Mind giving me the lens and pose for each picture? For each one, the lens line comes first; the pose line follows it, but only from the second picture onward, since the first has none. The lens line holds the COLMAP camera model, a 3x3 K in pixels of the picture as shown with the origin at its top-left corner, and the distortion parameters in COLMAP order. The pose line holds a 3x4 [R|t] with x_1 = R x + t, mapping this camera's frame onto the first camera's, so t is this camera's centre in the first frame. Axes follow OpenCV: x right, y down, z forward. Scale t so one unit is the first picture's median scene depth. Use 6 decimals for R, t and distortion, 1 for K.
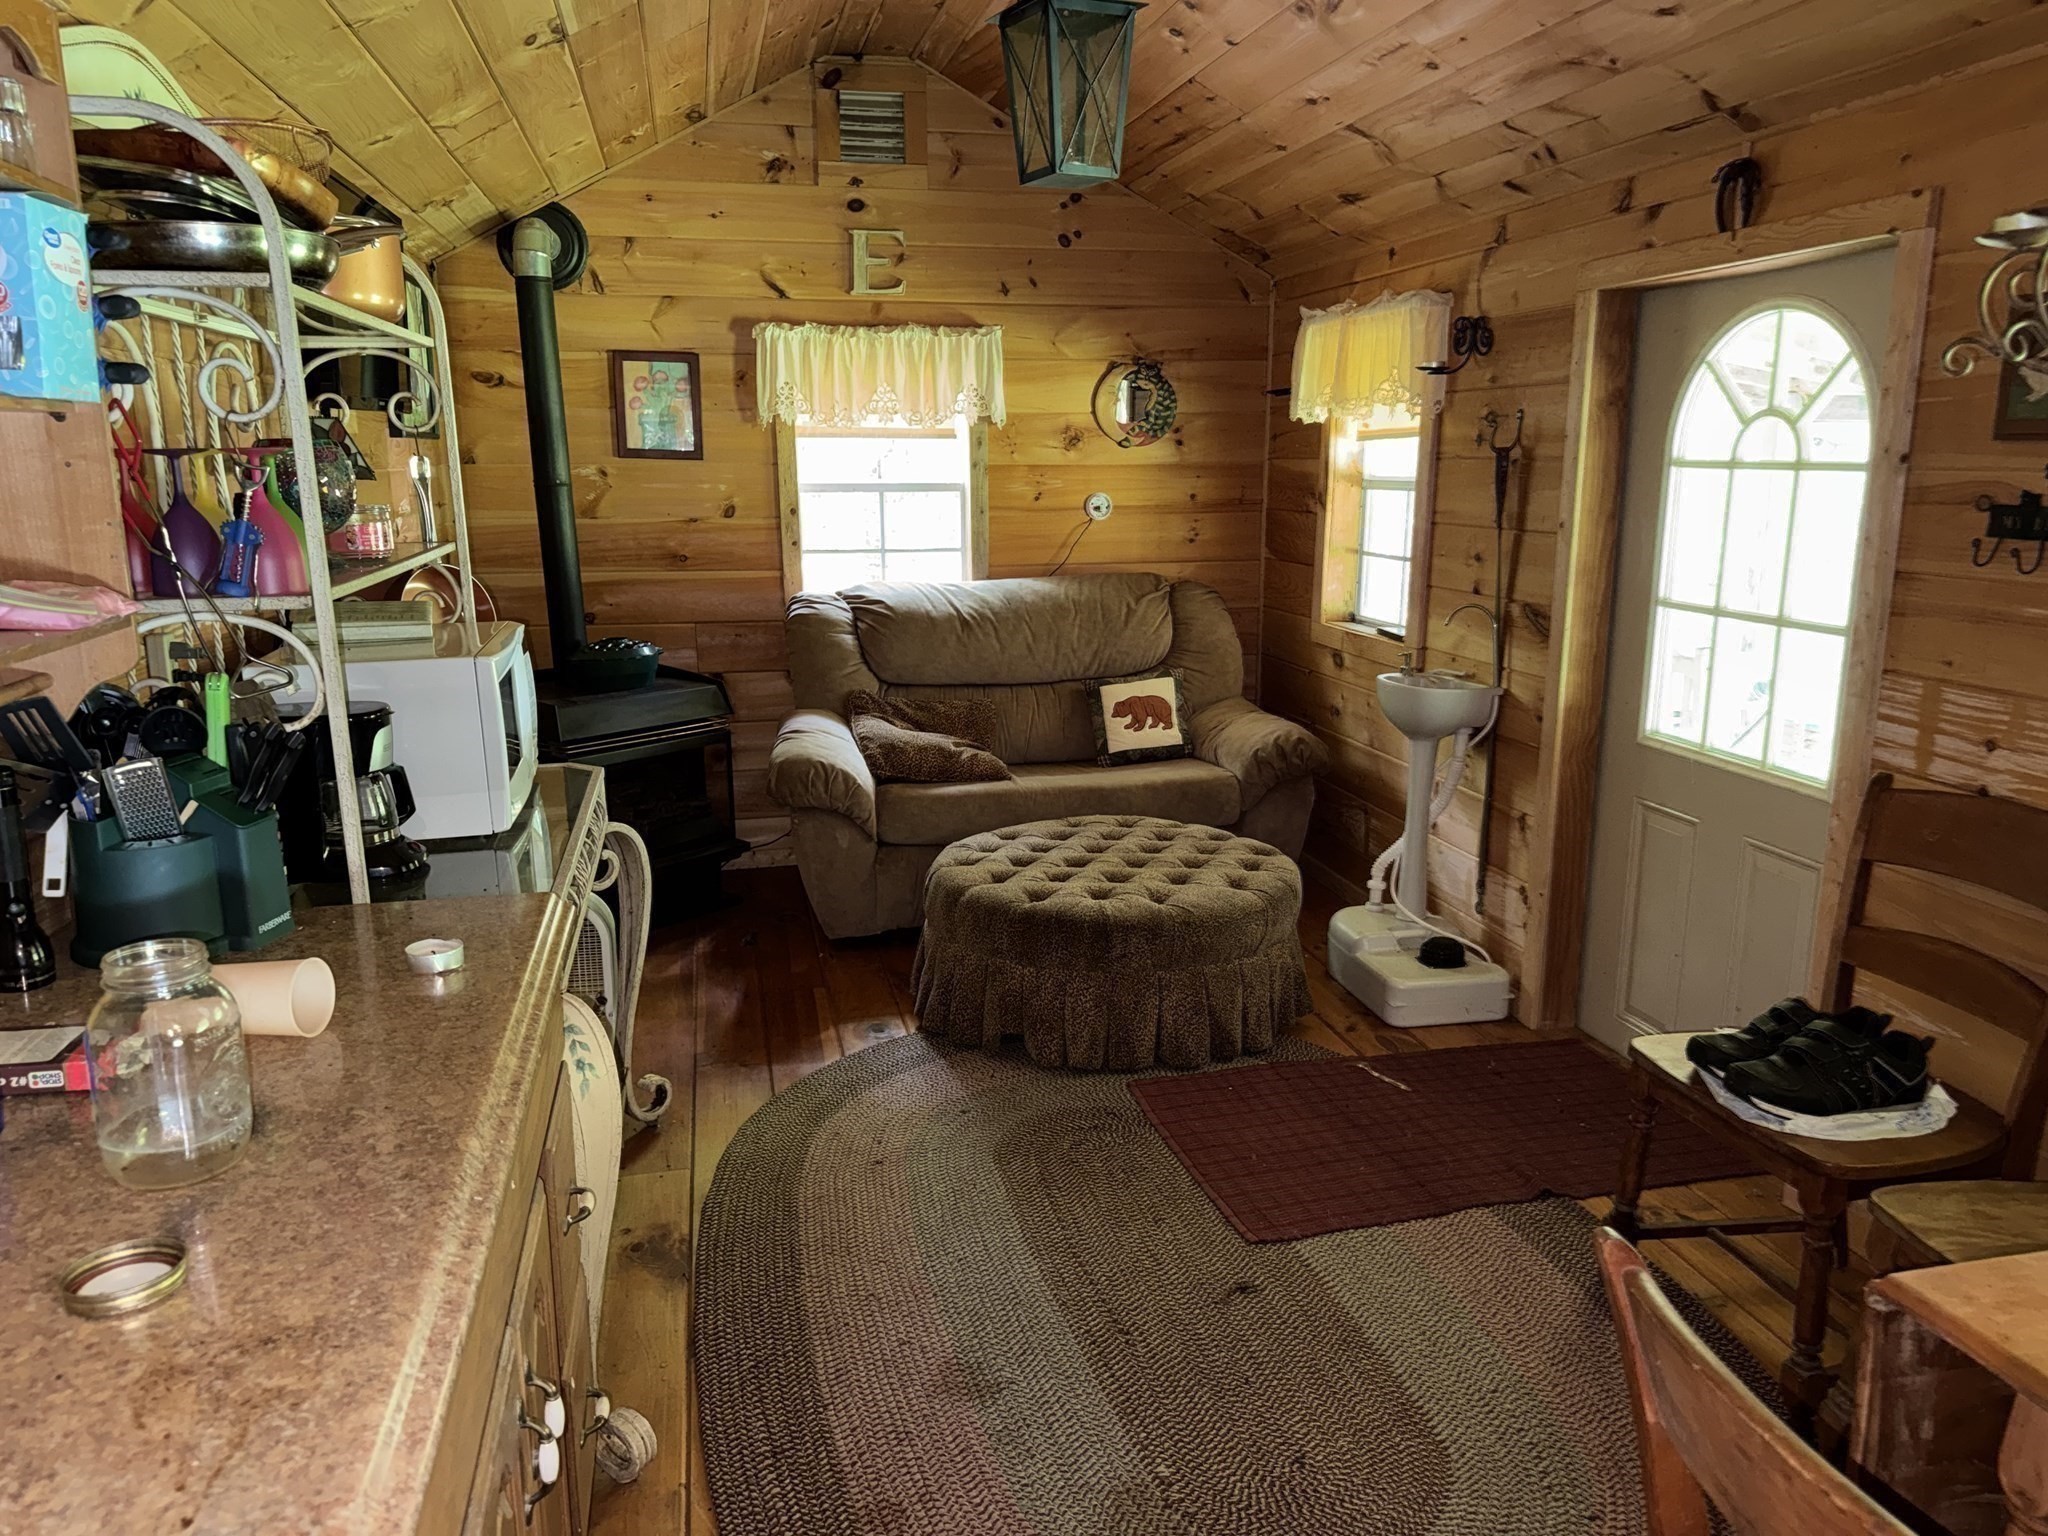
lens RADIAL K [[1421.6, 0, 1030.8], [0, 1421.6, 778.8], [0, 0, 1]] dist [0.057757, -0.062484]
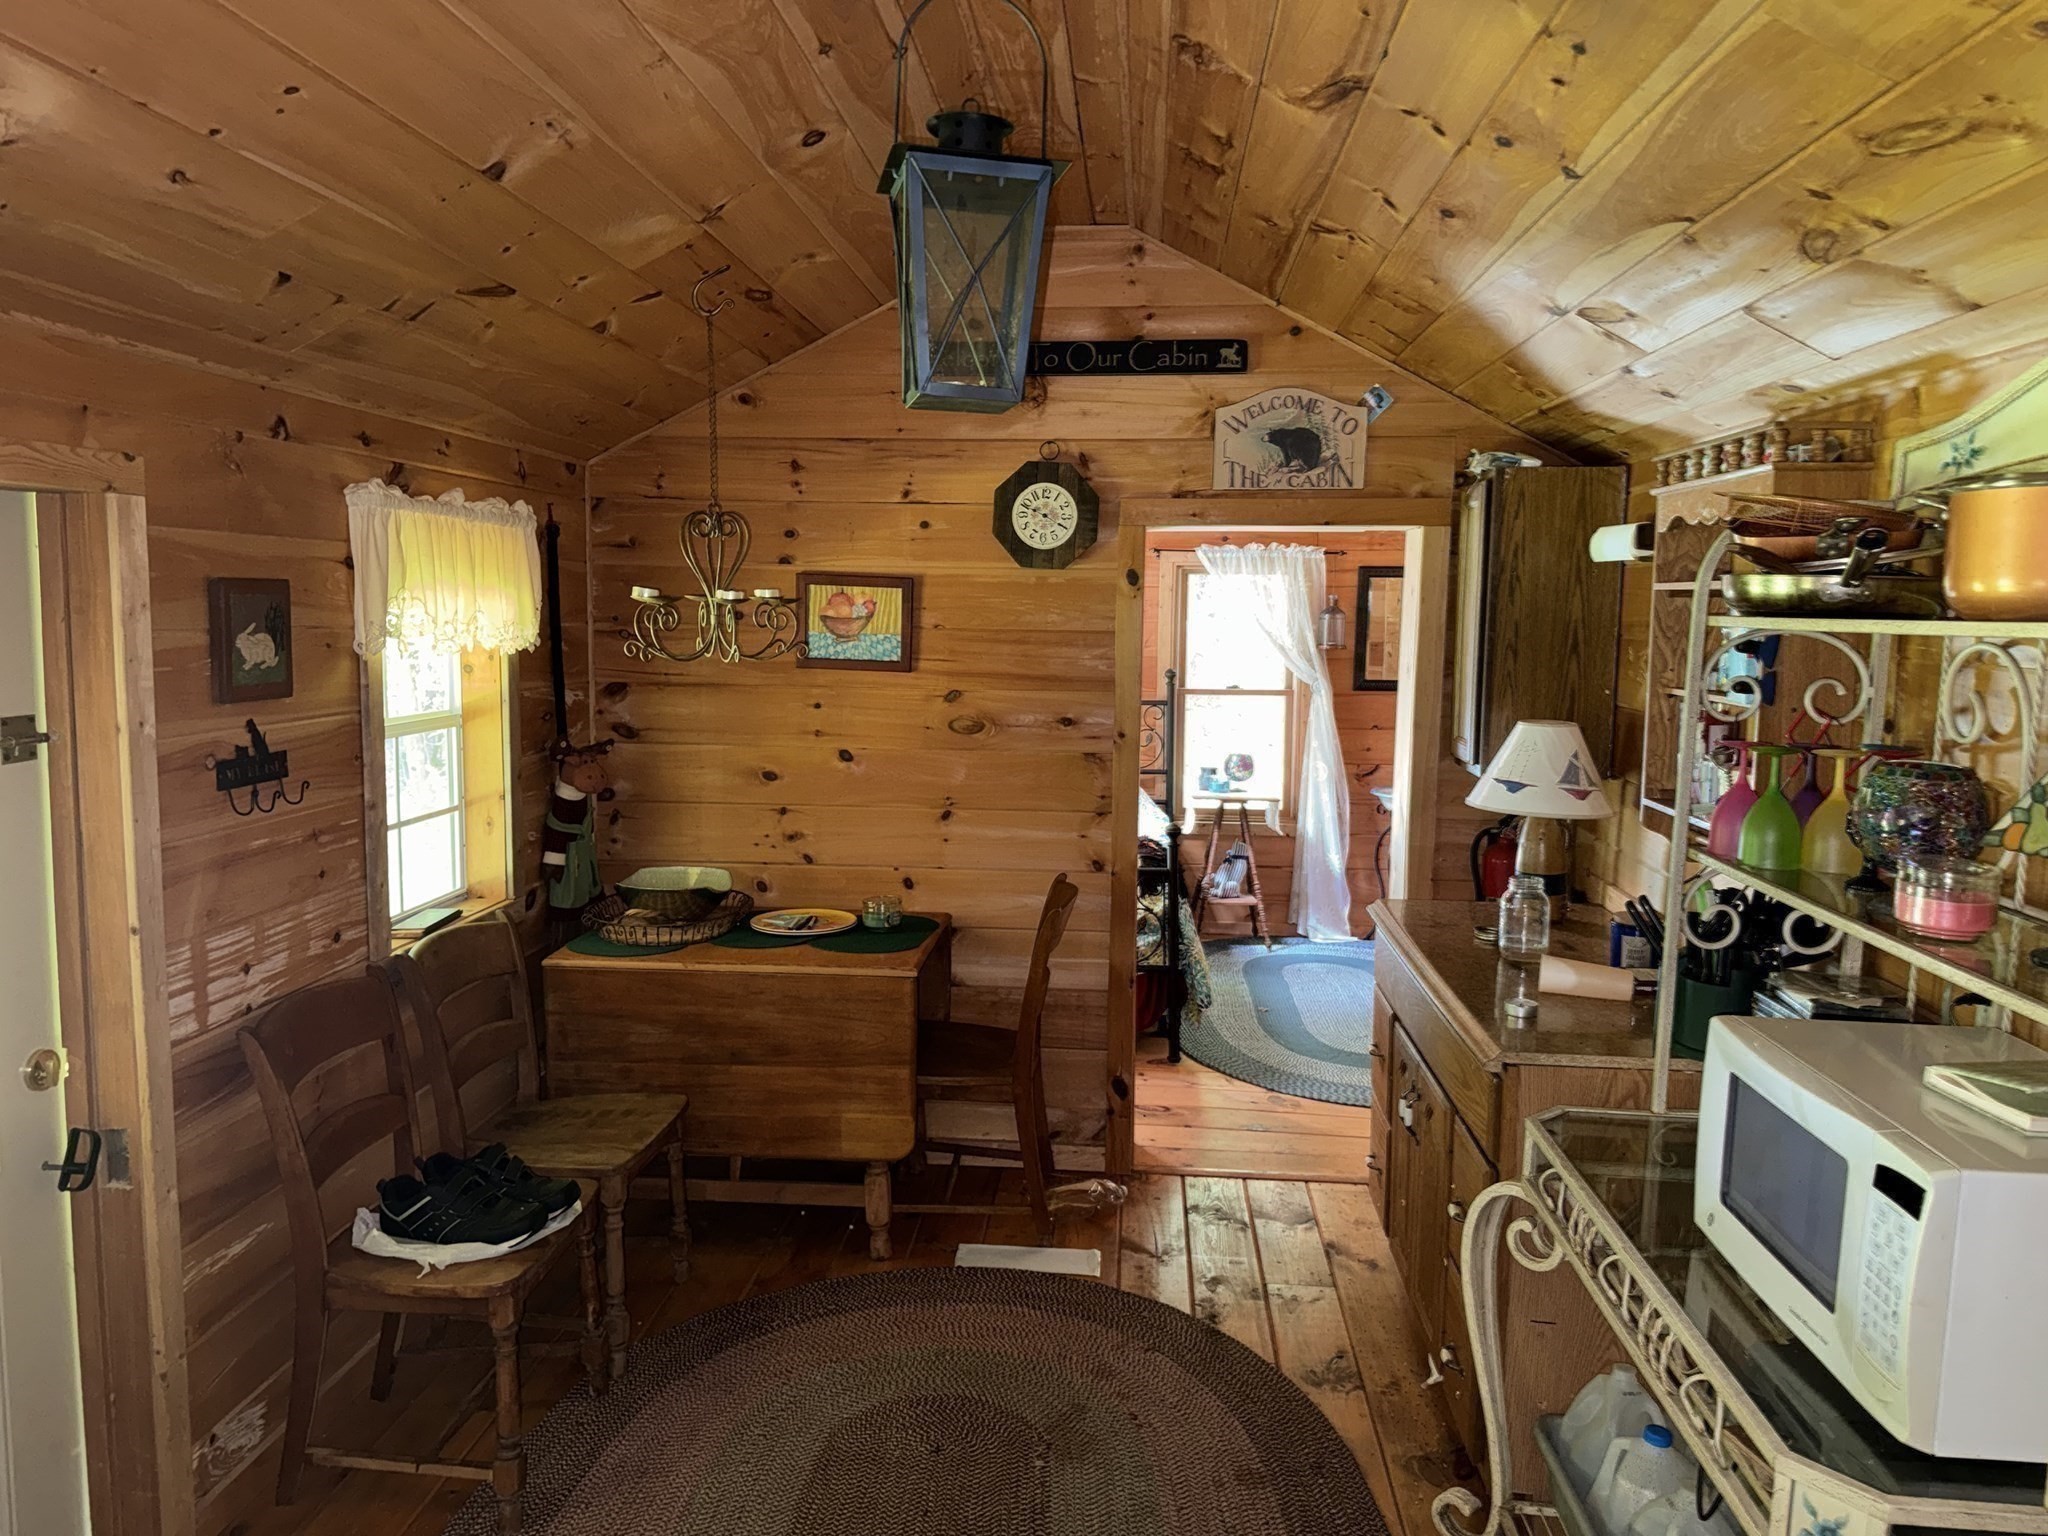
lens RADIAL K [[1421.6, 0, 1031.0], [0, 1421.6, 760.1], [0, 0, 1]] dist [0.057757, -0.062484]
pose [[-0.955689, -0.045691, 0.290810, -0.116900], [0.051855, 0.946305, 0.319090, -0.253243], [-0.289775, 0.320031, -0.902004, 0.900490]]
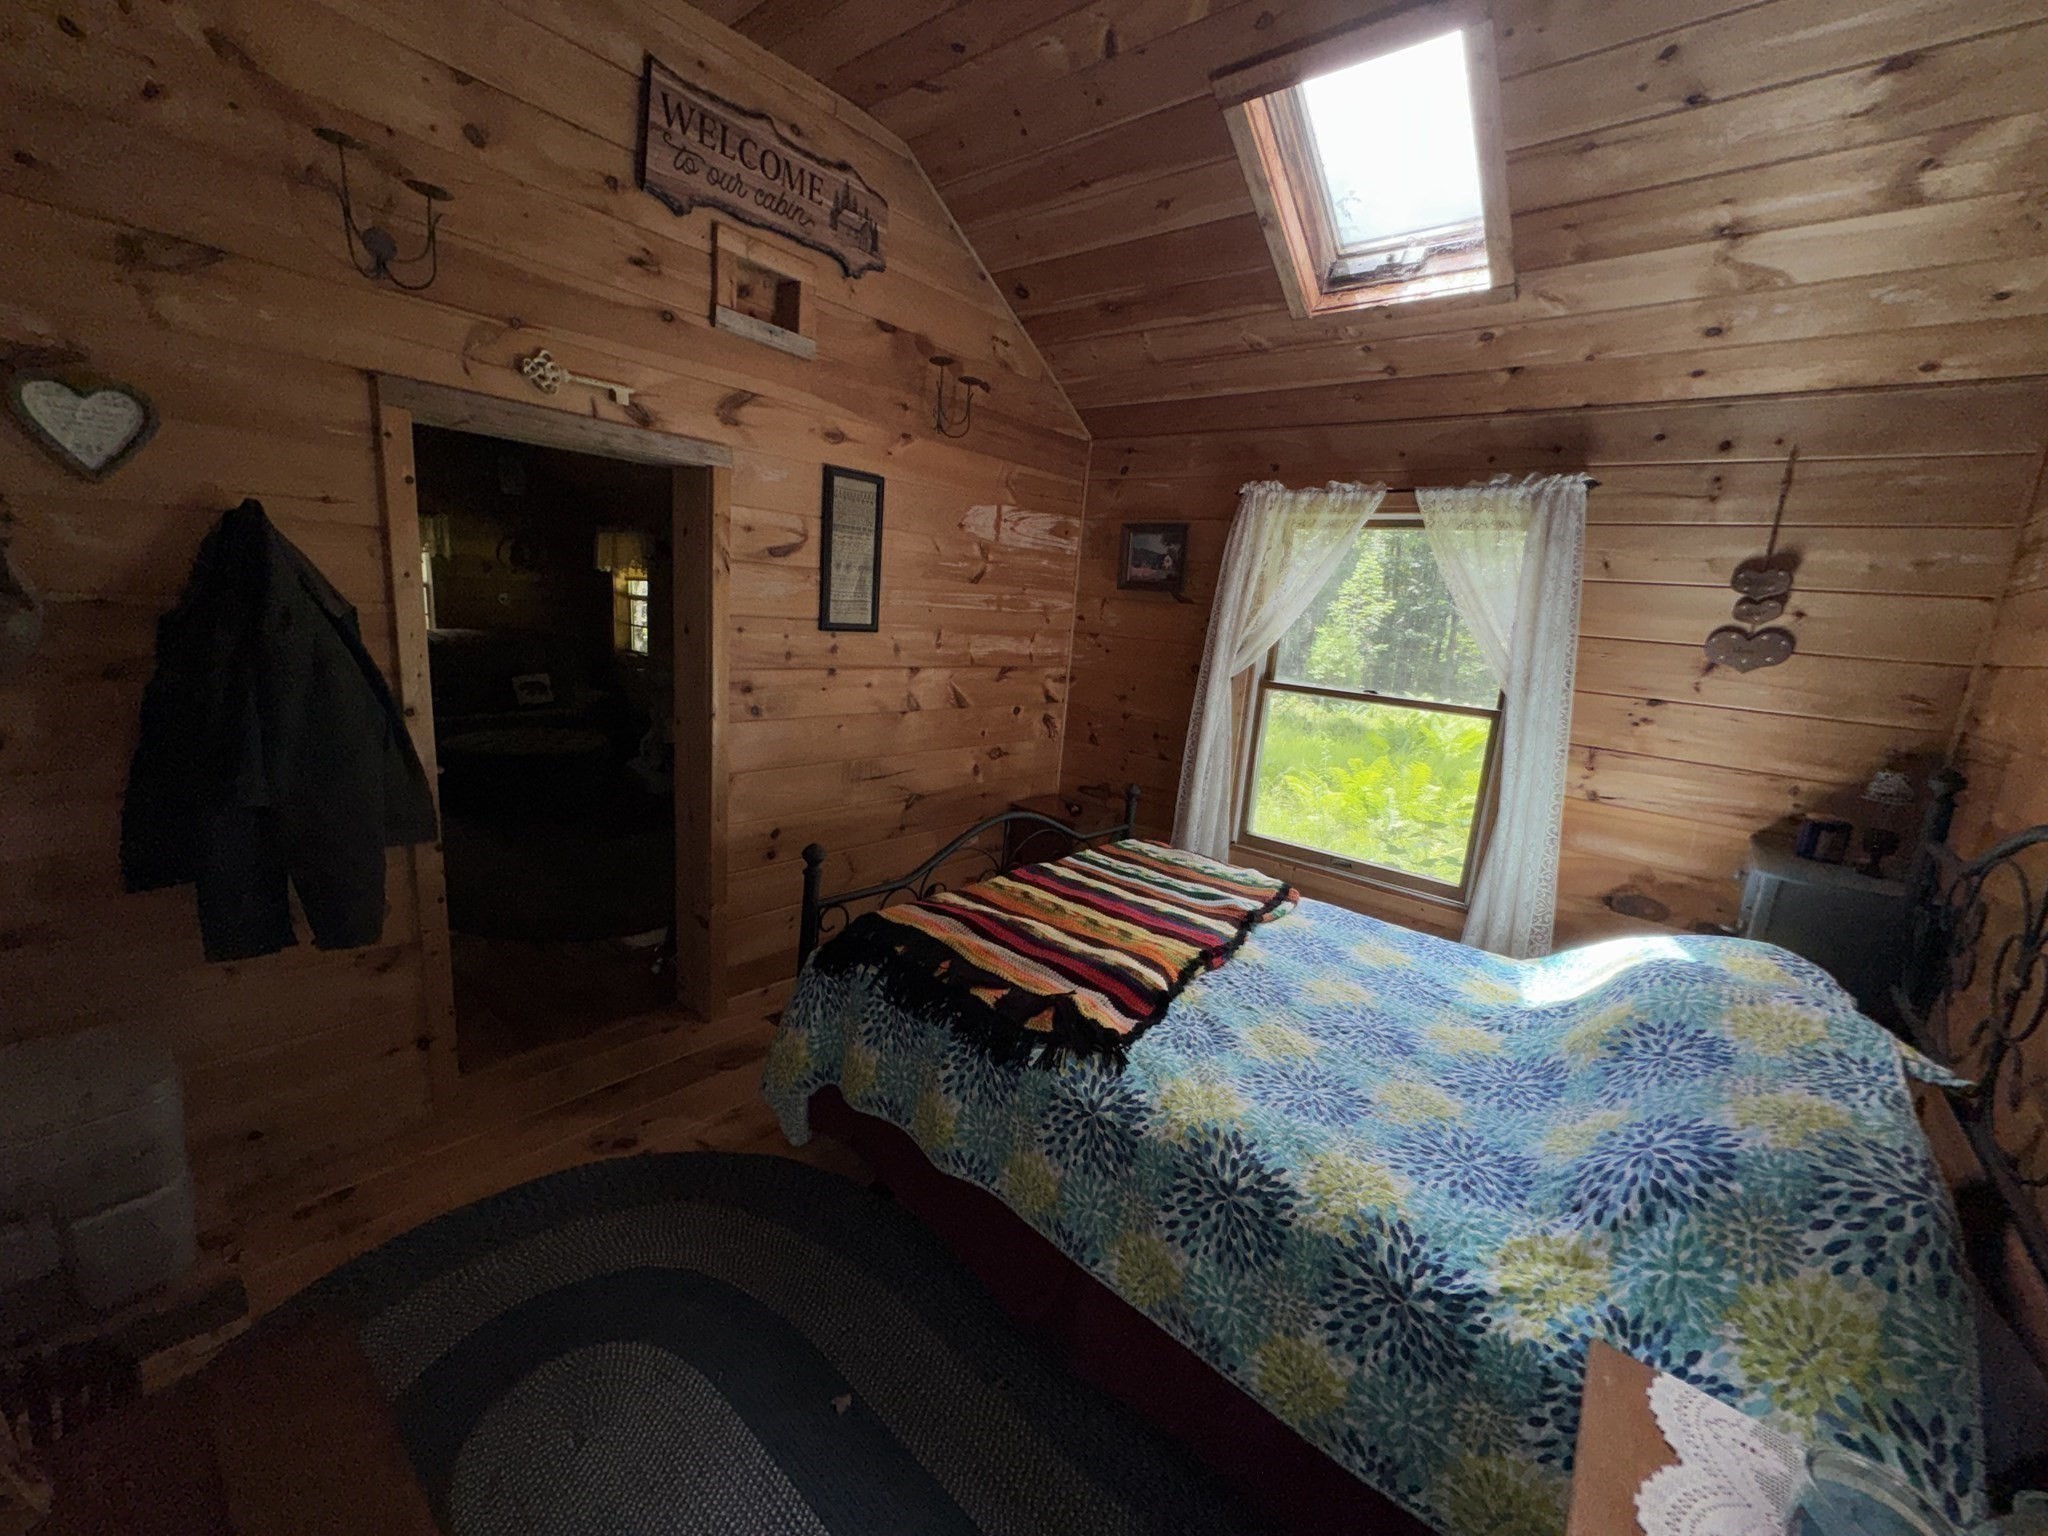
lens RADIAL K [[806.4, 0, 1022.3], [0, 806.4, 767.4], [0, 0, 1]] dist [-0.000740, -0.000469]
pose [[0.797163, -0.060206, 0.600755, -0.083294], [0.058623, 0.998033, 0.022231, 0.098157], [-0.600911, 0.017496, 0.799124, -0.527800]]
